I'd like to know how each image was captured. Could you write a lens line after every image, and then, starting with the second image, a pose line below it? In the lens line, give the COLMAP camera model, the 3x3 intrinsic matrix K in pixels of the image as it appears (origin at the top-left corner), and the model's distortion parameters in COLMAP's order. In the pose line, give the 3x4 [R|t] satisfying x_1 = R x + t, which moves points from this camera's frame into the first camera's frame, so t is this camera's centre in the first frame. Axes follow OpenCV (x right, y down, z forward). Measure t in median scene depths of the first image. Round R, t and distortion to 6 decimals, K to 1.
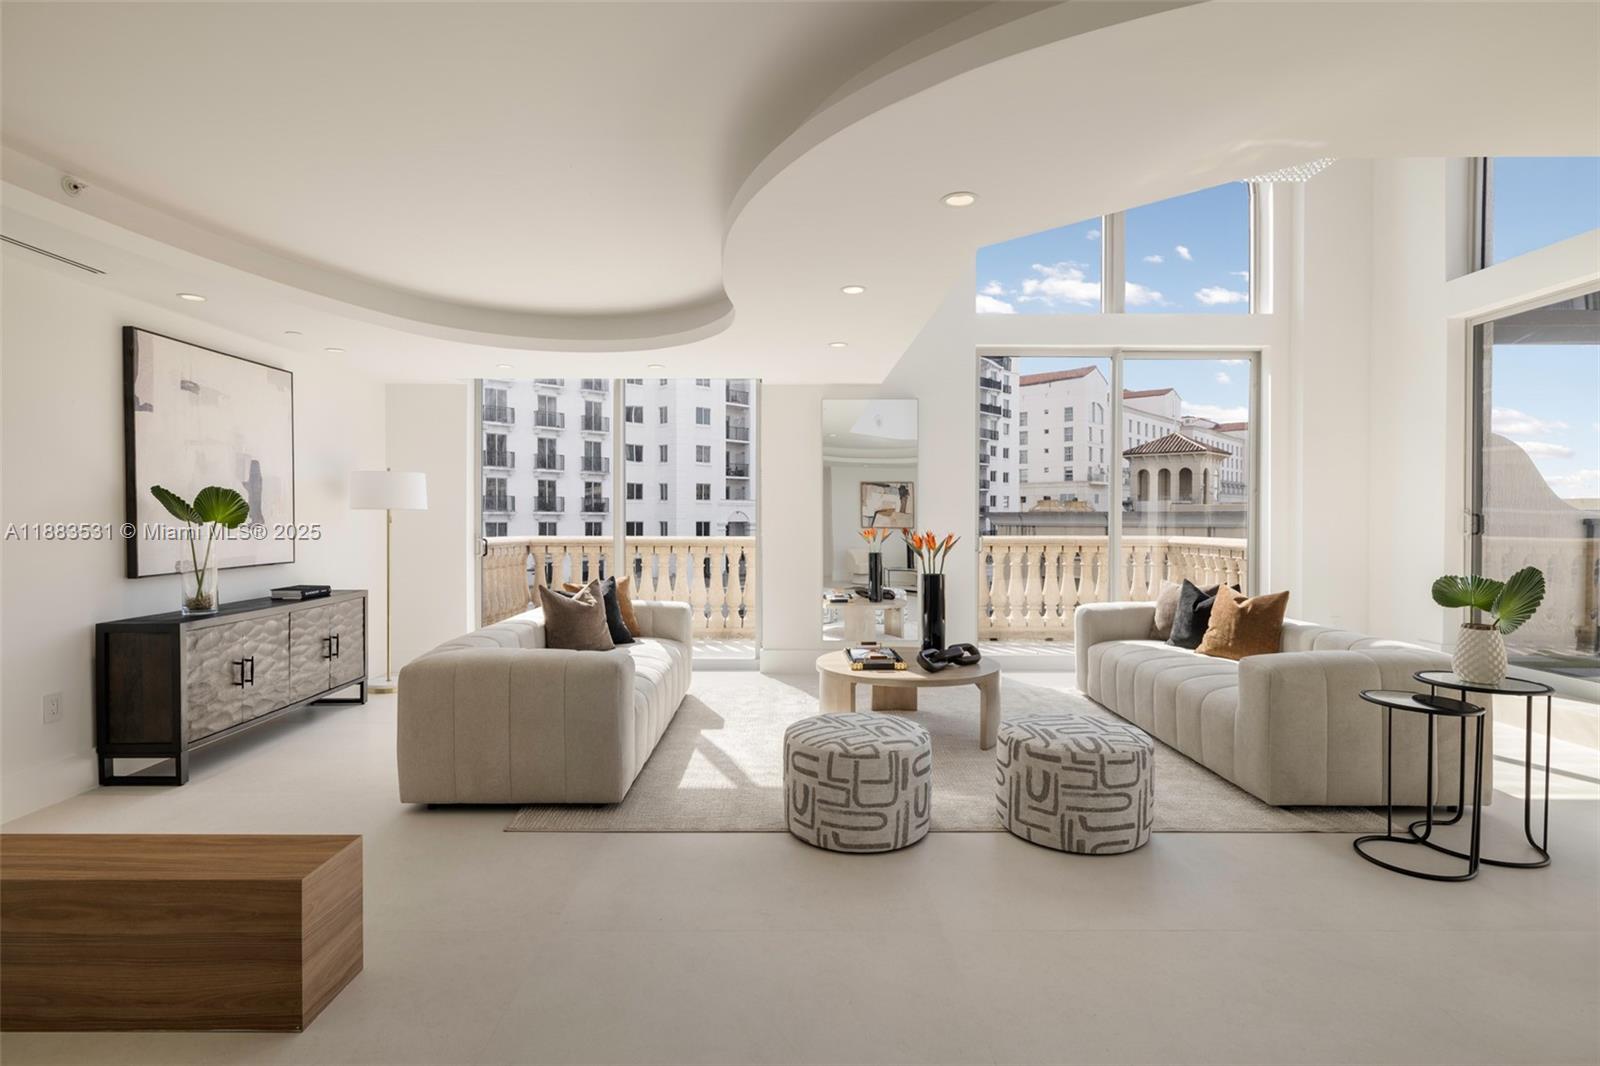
lens RADIAL K [[775.9, 0, 793.3], [0, 775.9, 522.7], [0, 0, 1]] dist [-0.002552, 0.000462]
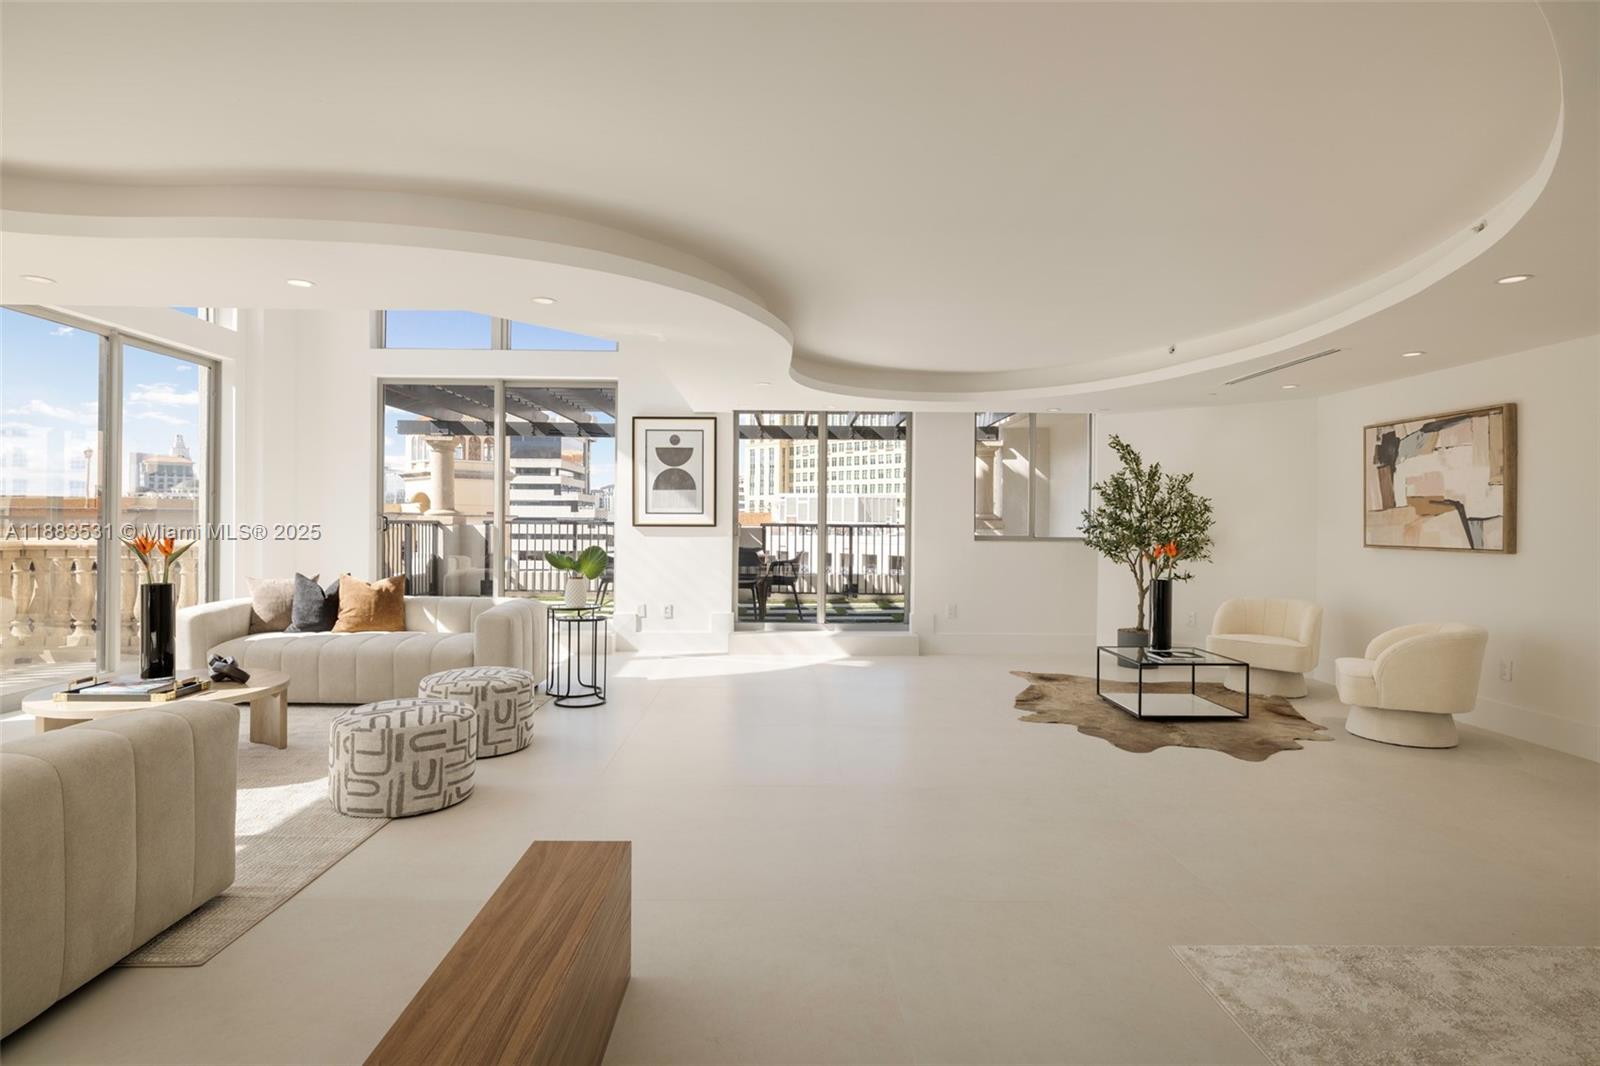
lens RADIAL K [[858.4, 0, 785.4], [0, 858.4, 531.3], [0, 0, 1]] dist [-0.003074, 0.000042]
pose [[-0.024249, -0.010561, 0.999650, -3.085395], [-0.002802, 0.999941, 0.010497, -0.012108], [-0.999702, -0.002546, -0.024277, 1.312090]]
